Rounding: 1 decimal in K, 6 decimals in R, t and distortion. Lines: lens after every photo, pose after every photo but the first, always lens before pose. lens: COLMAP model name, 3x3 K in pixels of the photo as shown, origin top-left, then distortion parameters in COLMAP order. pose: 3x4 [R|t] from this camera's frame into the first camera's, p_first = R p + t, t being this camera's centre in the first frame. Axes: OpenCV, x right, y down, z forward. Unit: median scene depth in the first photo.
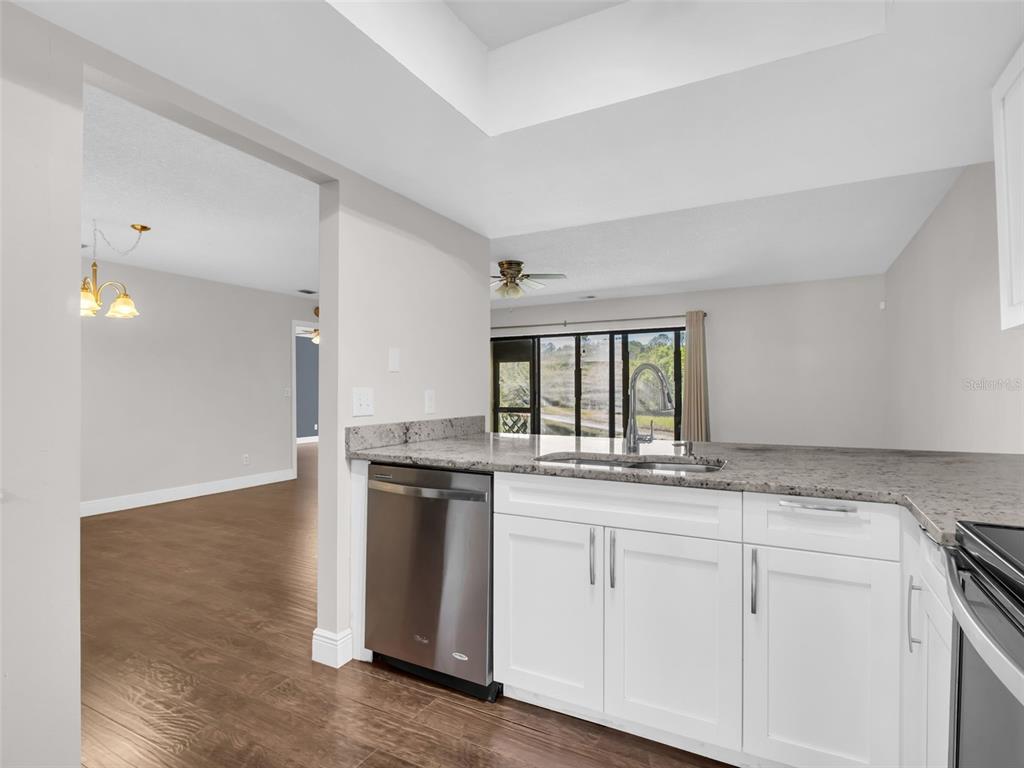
lens RADIAL K [[536.9, 0, 491.6], [0, 536.9, 387.8], [0, 0, 1]] dist [-0.000278, -0.001064]
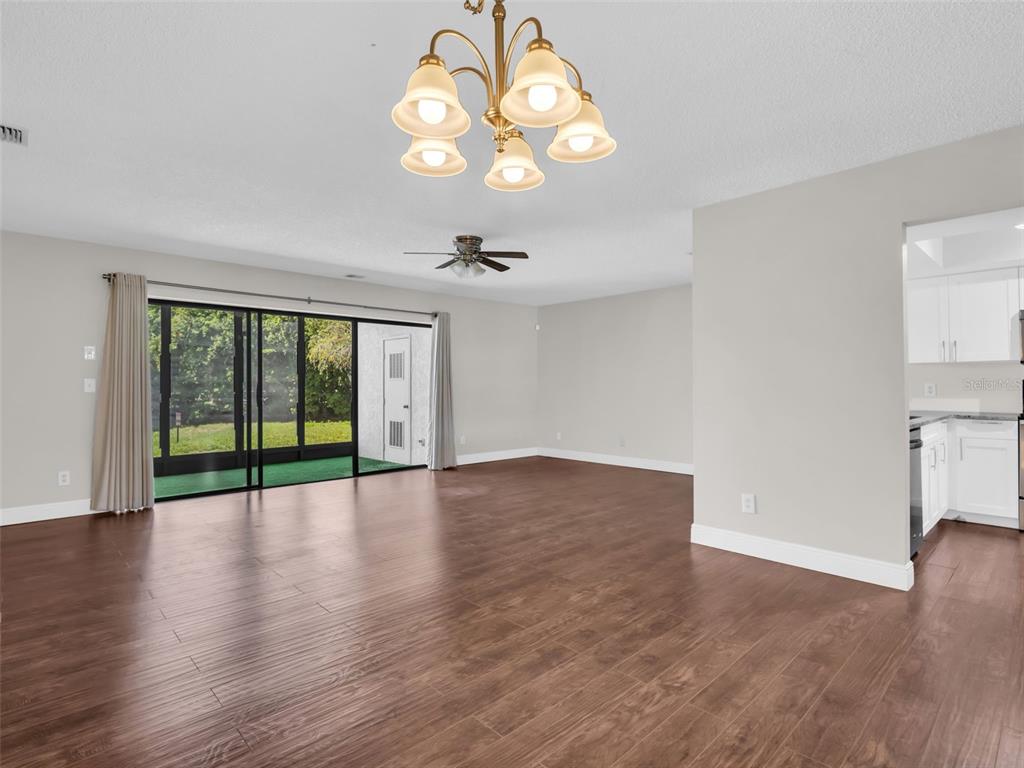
lens RADIAL K [[546.0, 0, 524.0], [0, 546.0, 384.4], [0, 0, 1]] dist [-0.001281, -0.001093]
pose [[0.273543, 0.001530, 0.961859, -0.600320], [-0.005019, 0.999987, -0.000163, 0.004900], [-0.961847, -0.004783, 0.273547, 0.498323]]
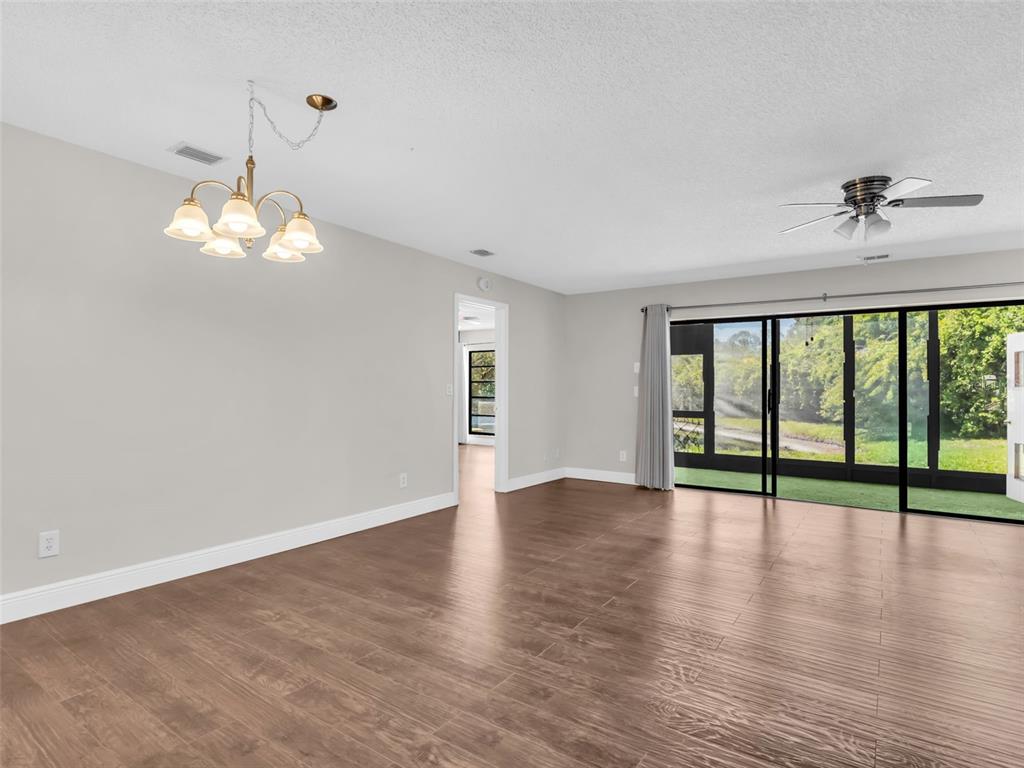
lens RADIAL K [[536.9, 0, 491.6], [0, 536.9, 387.8], [0, 0, 1]] dist [-0.000278, -0.001064]
pose [[0.993988, 0.010242, -0.109005, -0.238128], [-0.009868, 0.999943, 0.003968, 0.001719], [0.109039, -0.002869, 0.994033, 0.262413]]
